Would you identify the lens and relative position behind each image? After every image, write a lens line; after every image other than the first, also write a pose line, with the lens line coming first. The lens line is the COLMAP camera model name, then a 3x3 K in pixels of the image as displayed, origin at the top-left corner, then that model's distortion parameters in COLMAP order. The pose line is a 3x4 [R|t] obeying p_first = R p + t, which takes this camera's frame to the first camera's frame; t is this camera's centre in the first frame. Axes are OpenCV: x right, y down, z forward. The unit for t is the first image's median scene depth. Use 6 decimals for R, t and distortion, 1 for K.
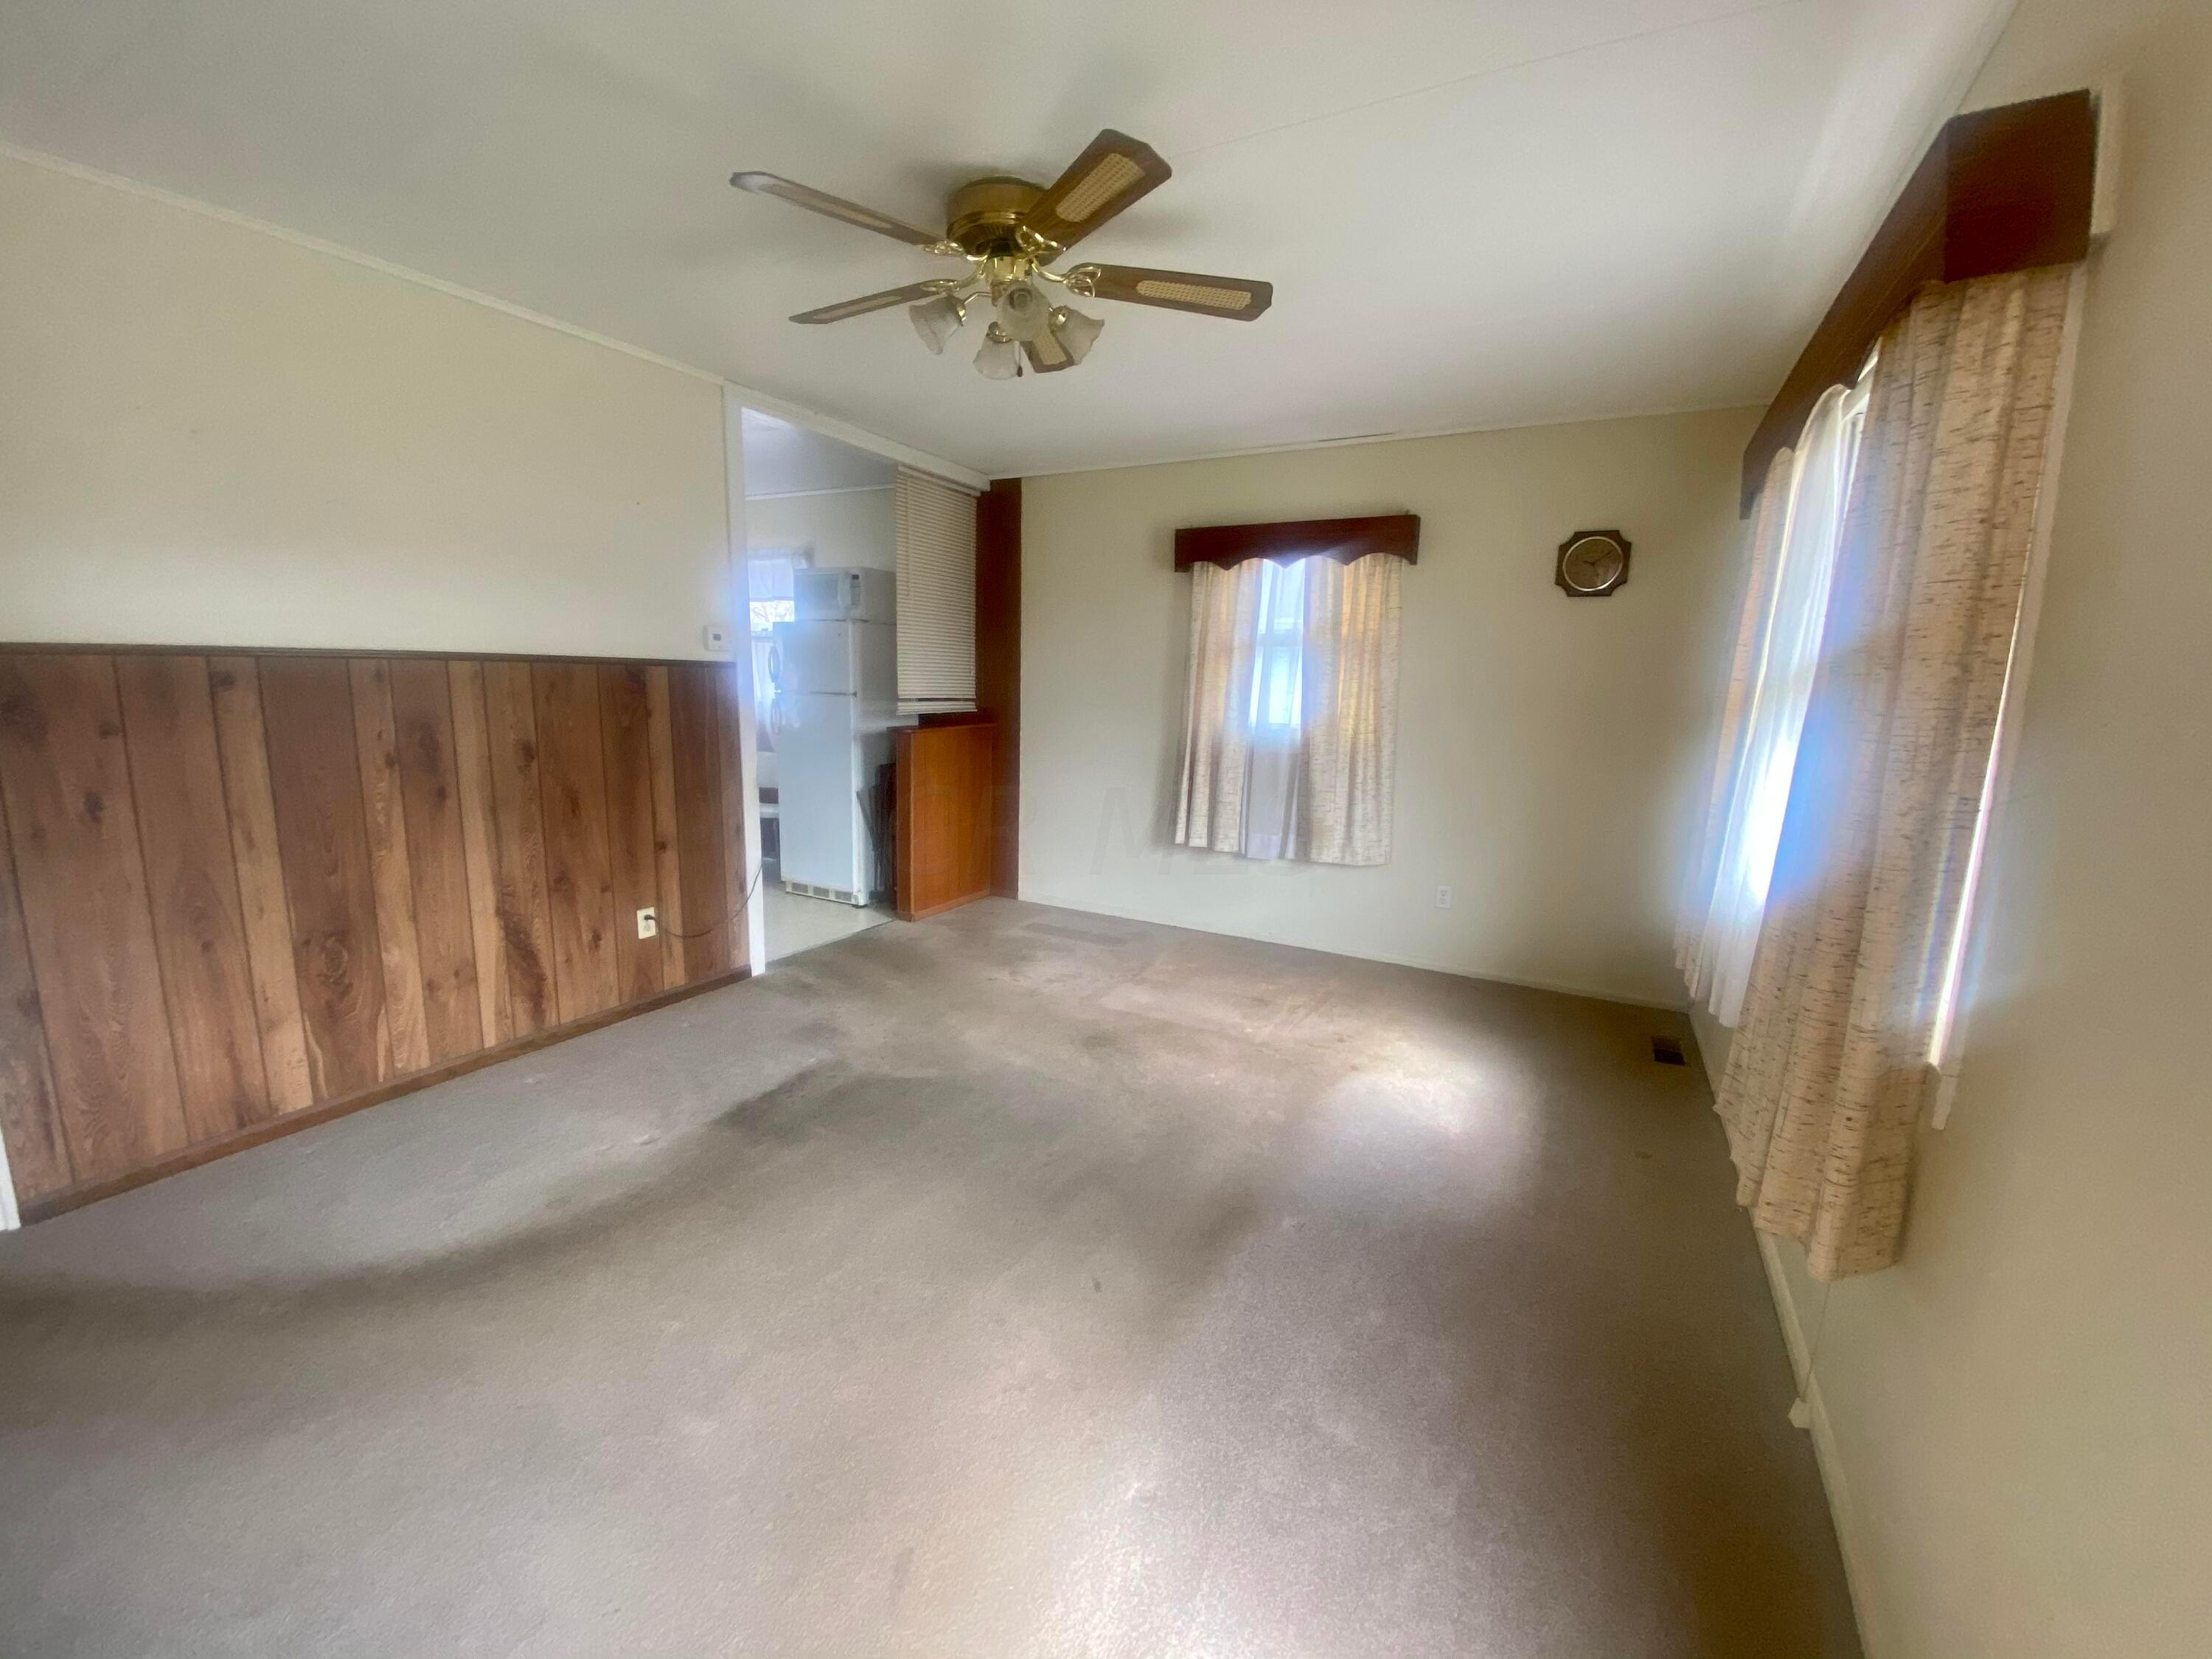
lens RADIAL K [[933.6, 0, 1077.6], [0, 933.6, 828.1], [0, 0, 1]] dist [0.079078, -0.000083]
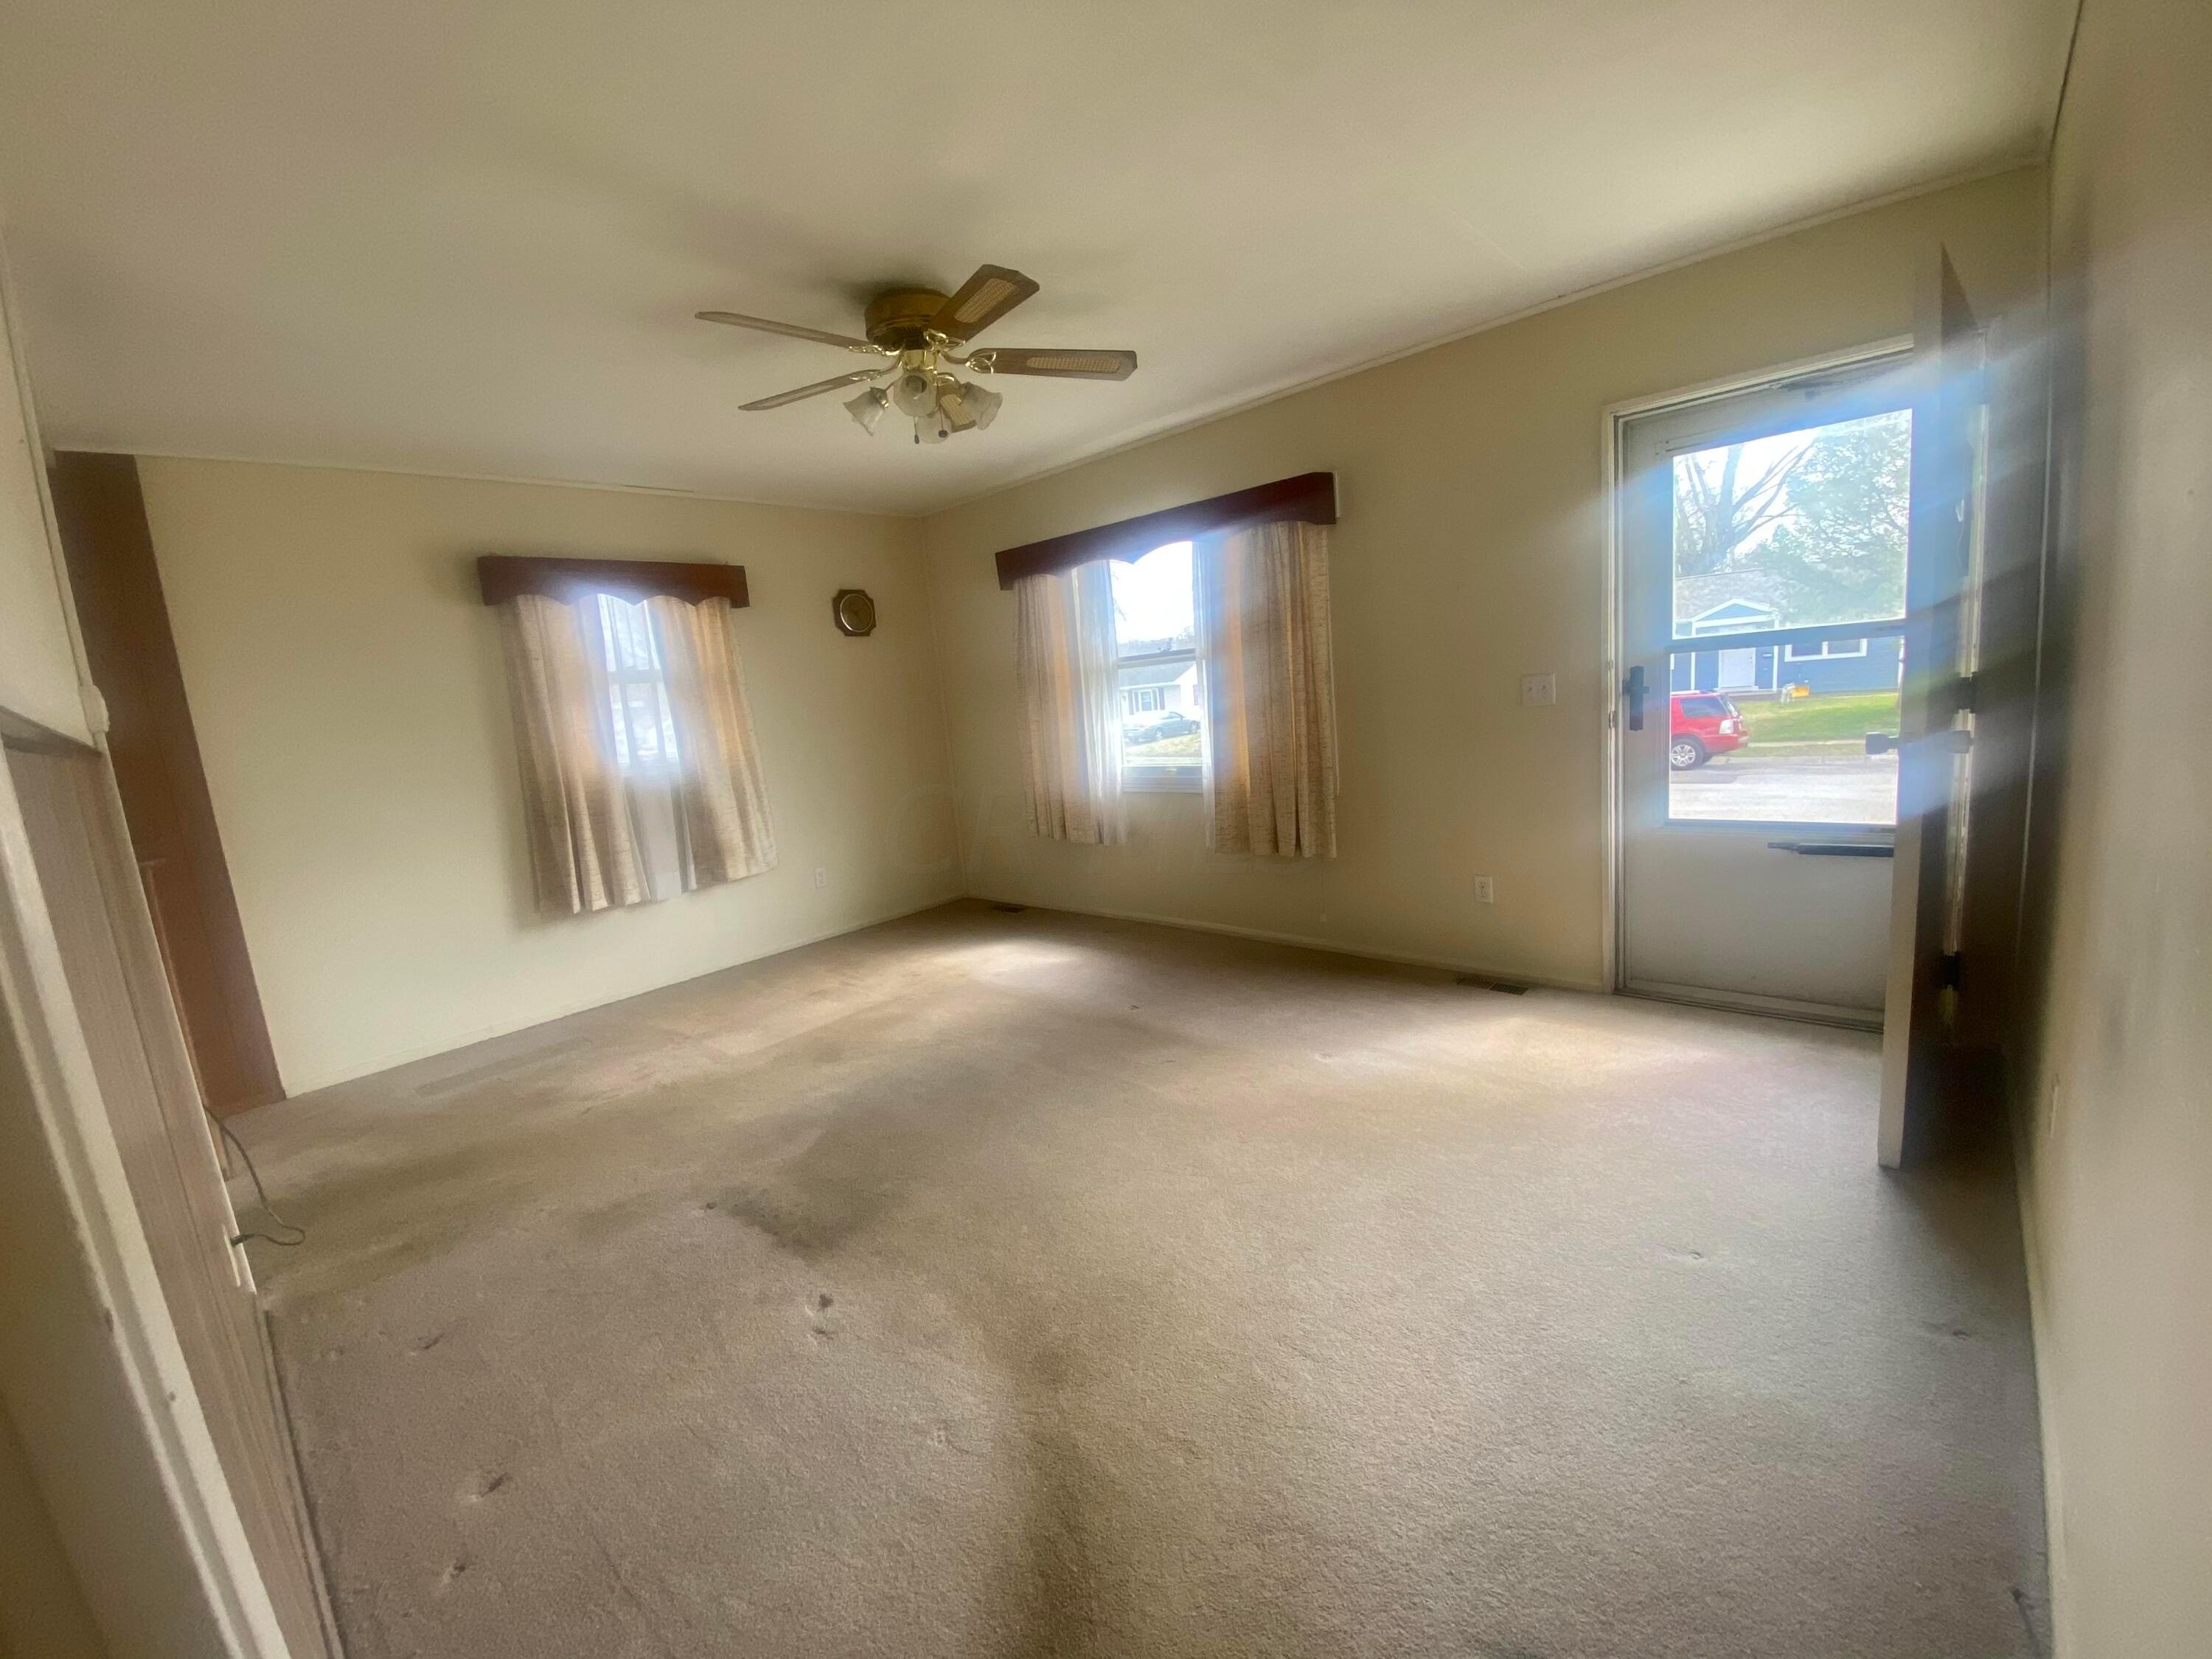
lens RADIAL K [[933.6, 0, 1077.6], [0, 933.6, 828.1], [0, 0, 1]] dist [0.079078, -0.000083]
pose [[0.253740, -0.195500, 0.947310, -0.733354], [0.273477, 0.953903, 0.123609, -0.052474], [-0.927807, 0.227703, 0.295508, 0.346877]]
